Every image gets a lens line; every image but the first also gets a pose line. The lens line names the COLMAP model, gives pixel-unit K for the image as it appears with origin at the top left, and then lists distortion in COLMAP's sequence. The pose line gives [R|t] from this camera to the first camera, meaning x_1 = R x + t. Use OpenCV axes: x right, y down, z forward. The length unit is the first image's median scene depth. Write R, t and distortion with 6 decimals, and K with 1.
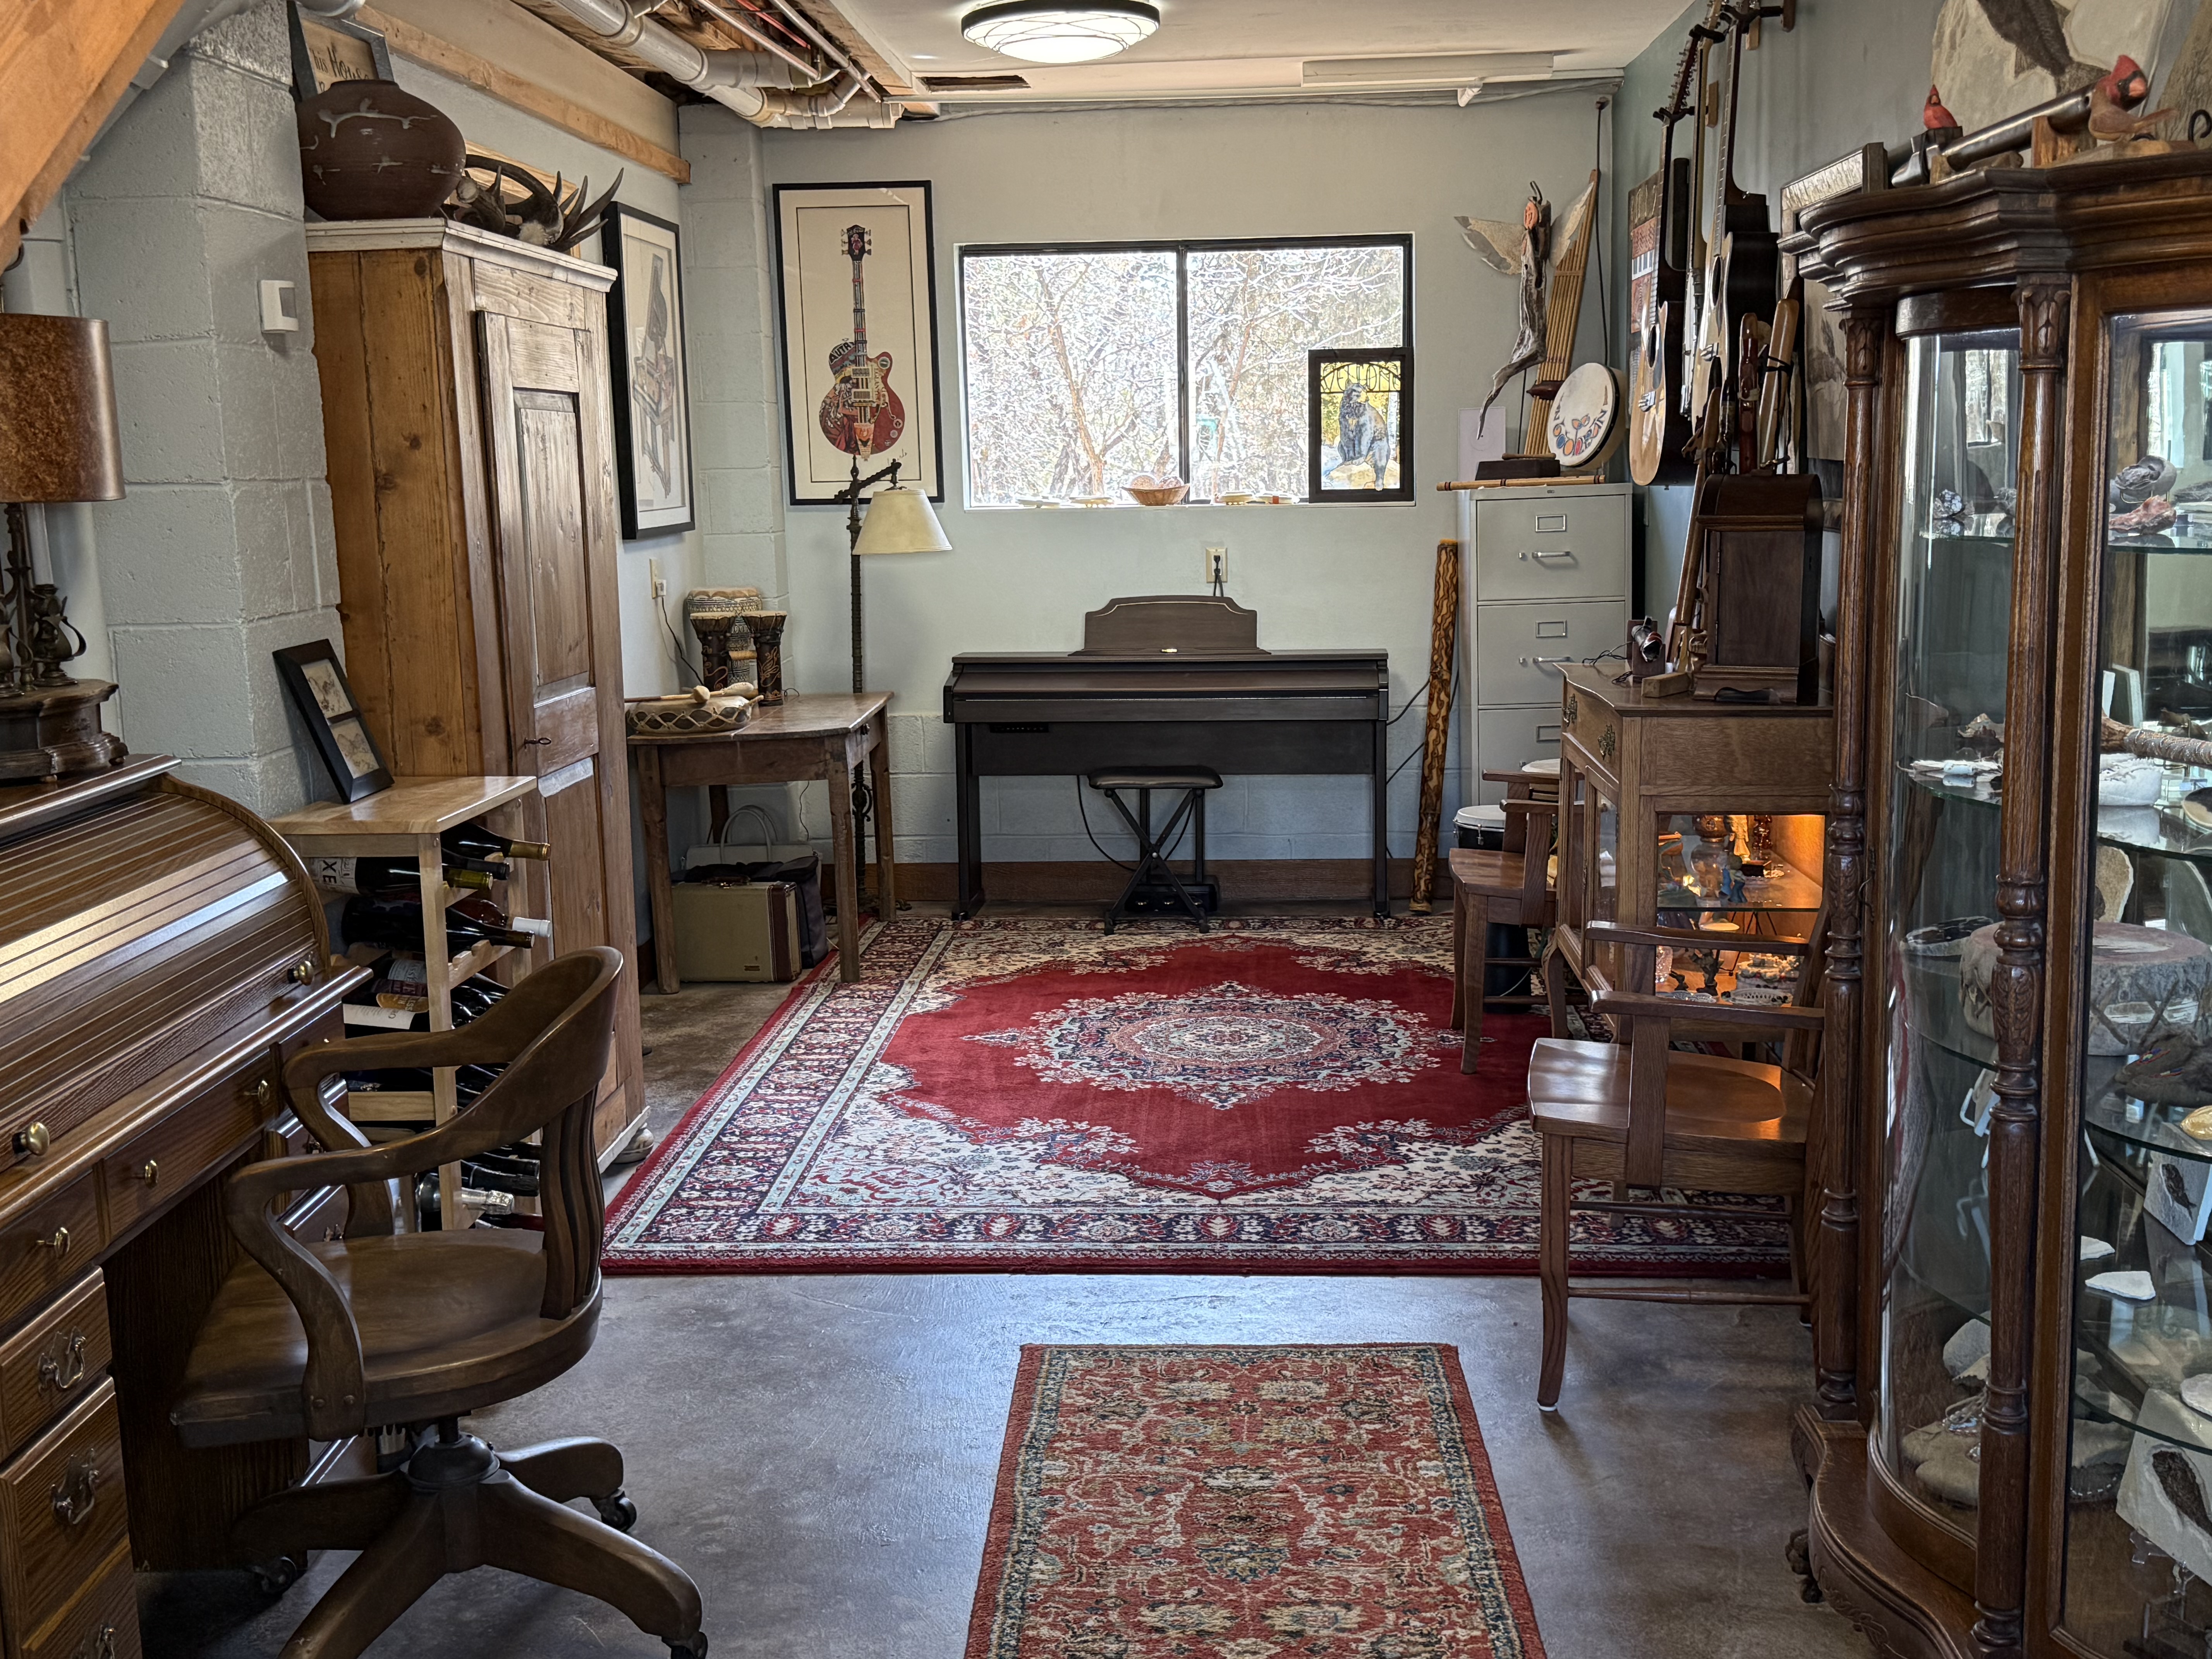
lens RADIAL K [[2387.0, 0, 1102.4], [0, 2387.0, 836.1], [0, 0, 1]] dist [0.045096, 0.000000]
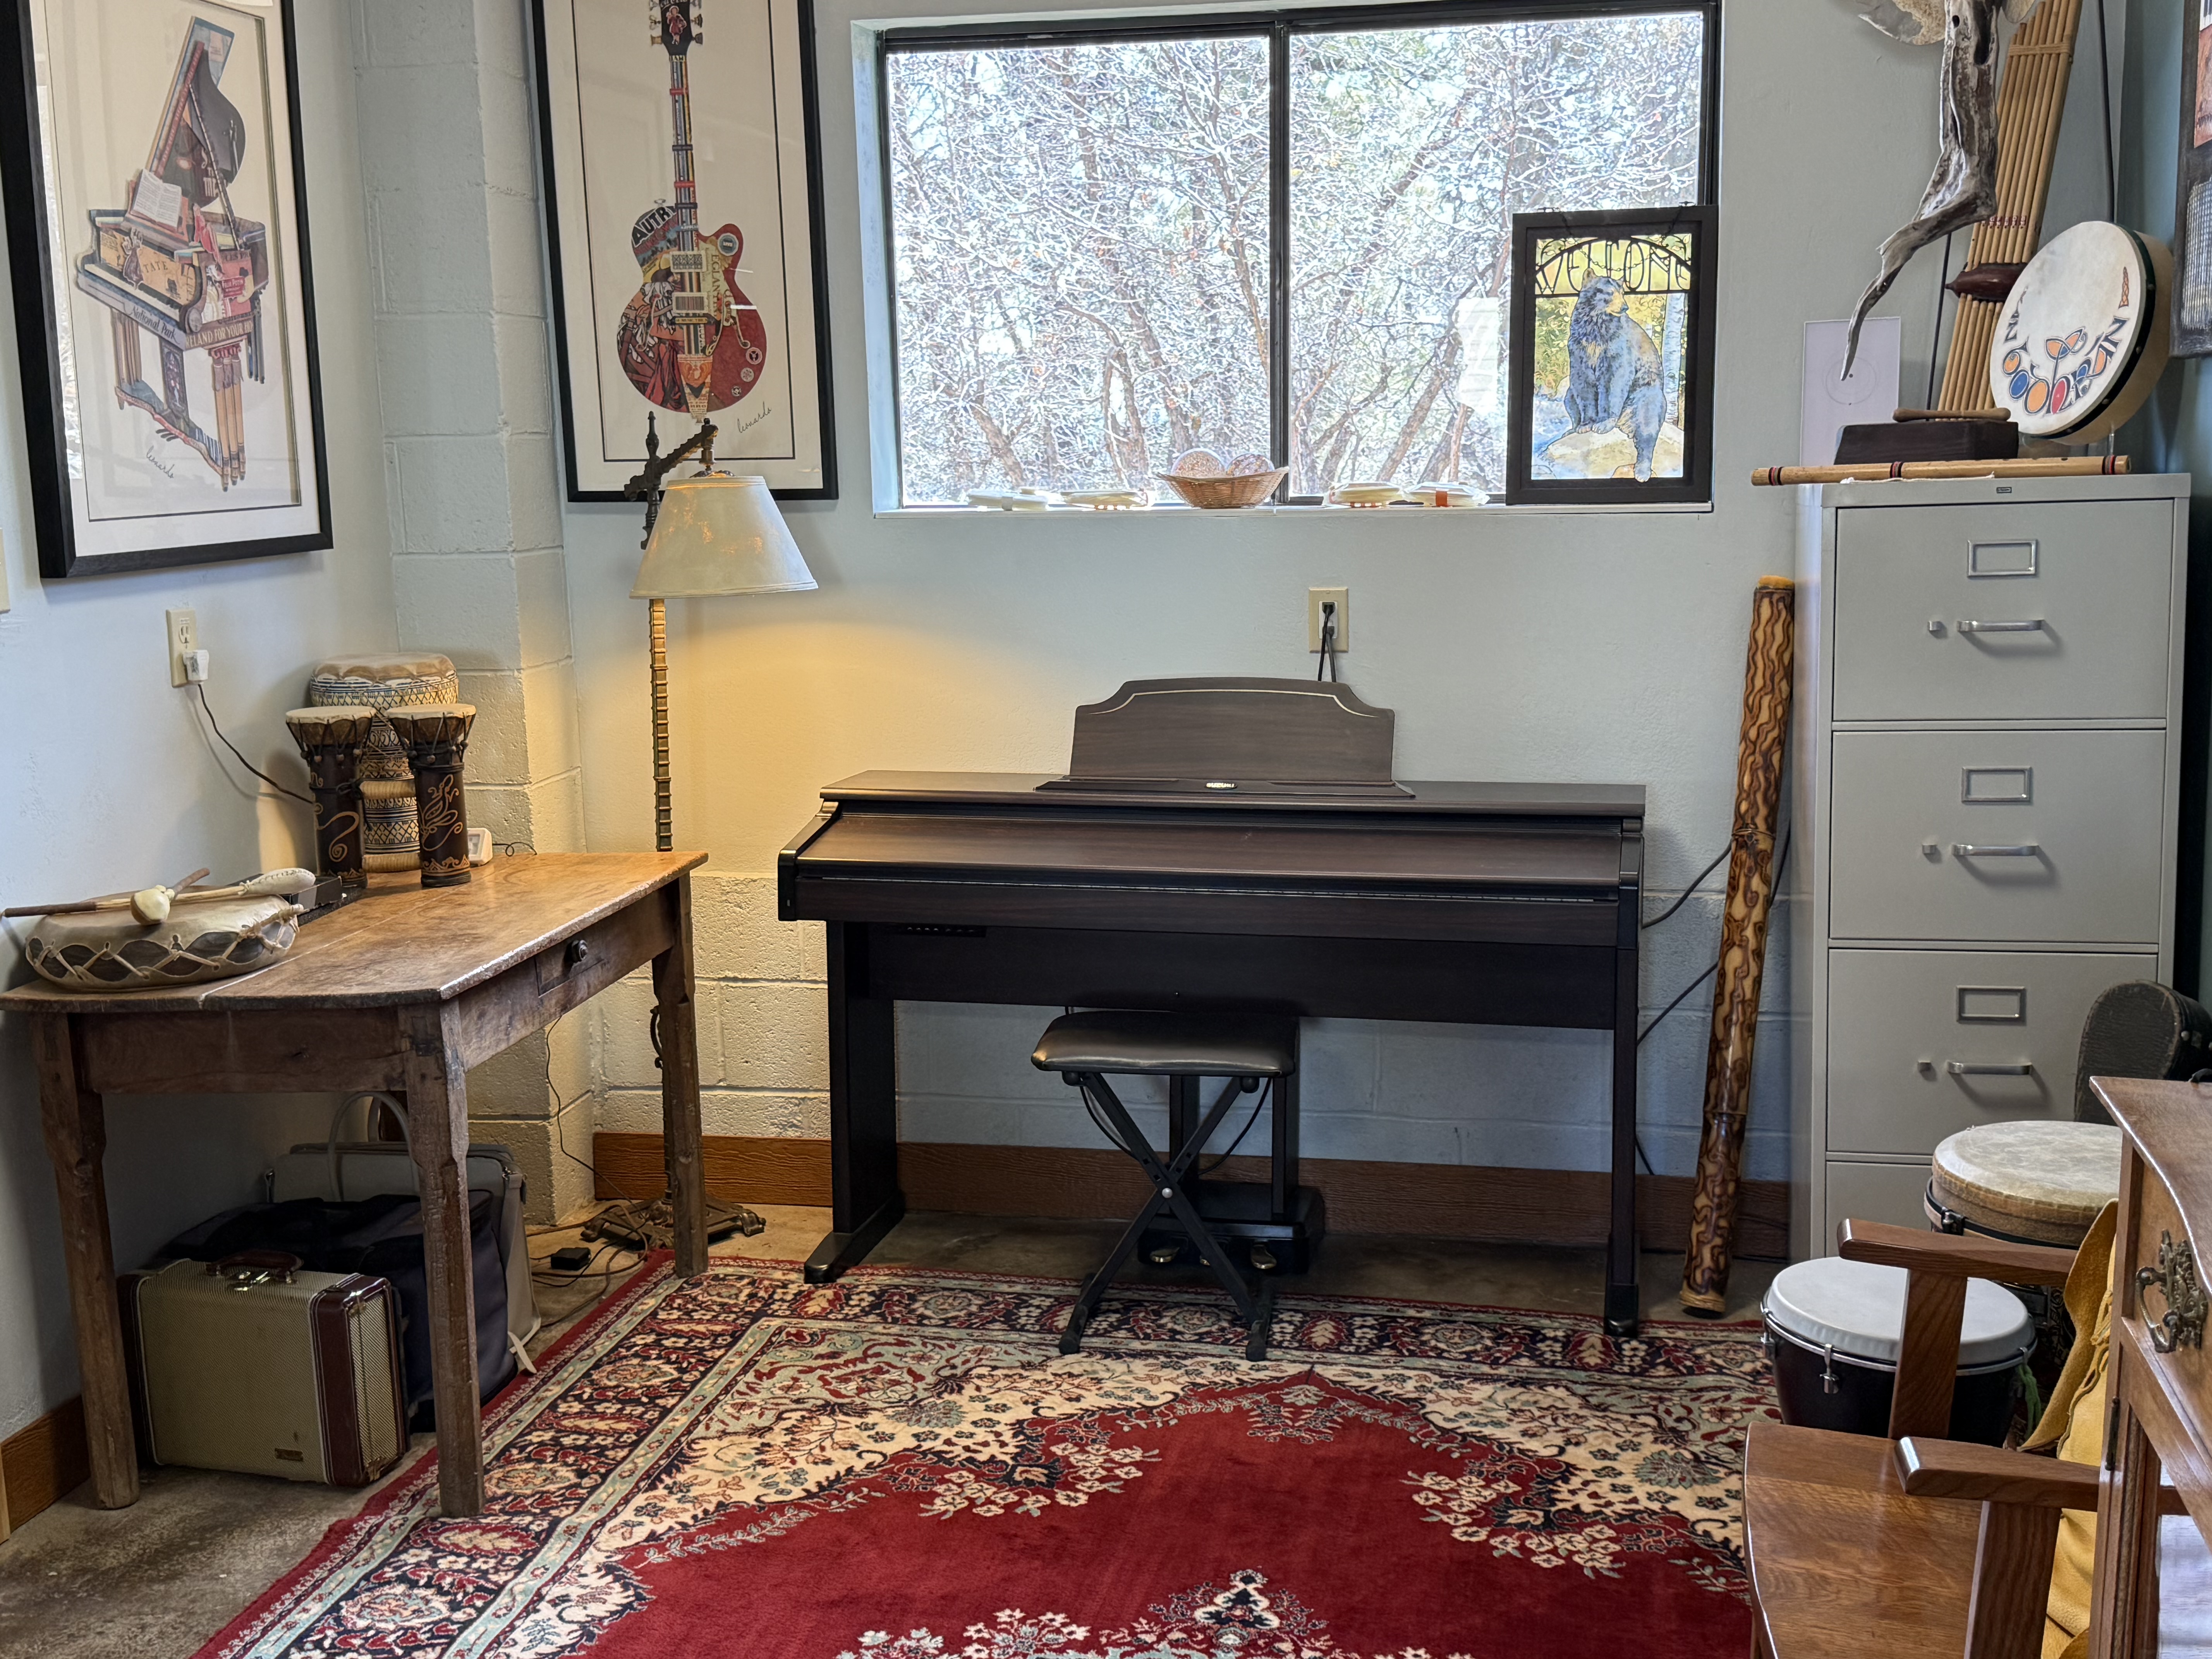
lens RADIAL K [[2387.0, 0, 1105.7], [0, 2387.0, 825.1], [0, 0, 1]] dist [0.045096, 0.000000]
pose [[0.990994, 0.024978, -0.131558, 0.071660], [-0.023985, 0.999671, 0.009127, -0.072909], [0.131742, -0.005889, 0.991266, 0.474180]]
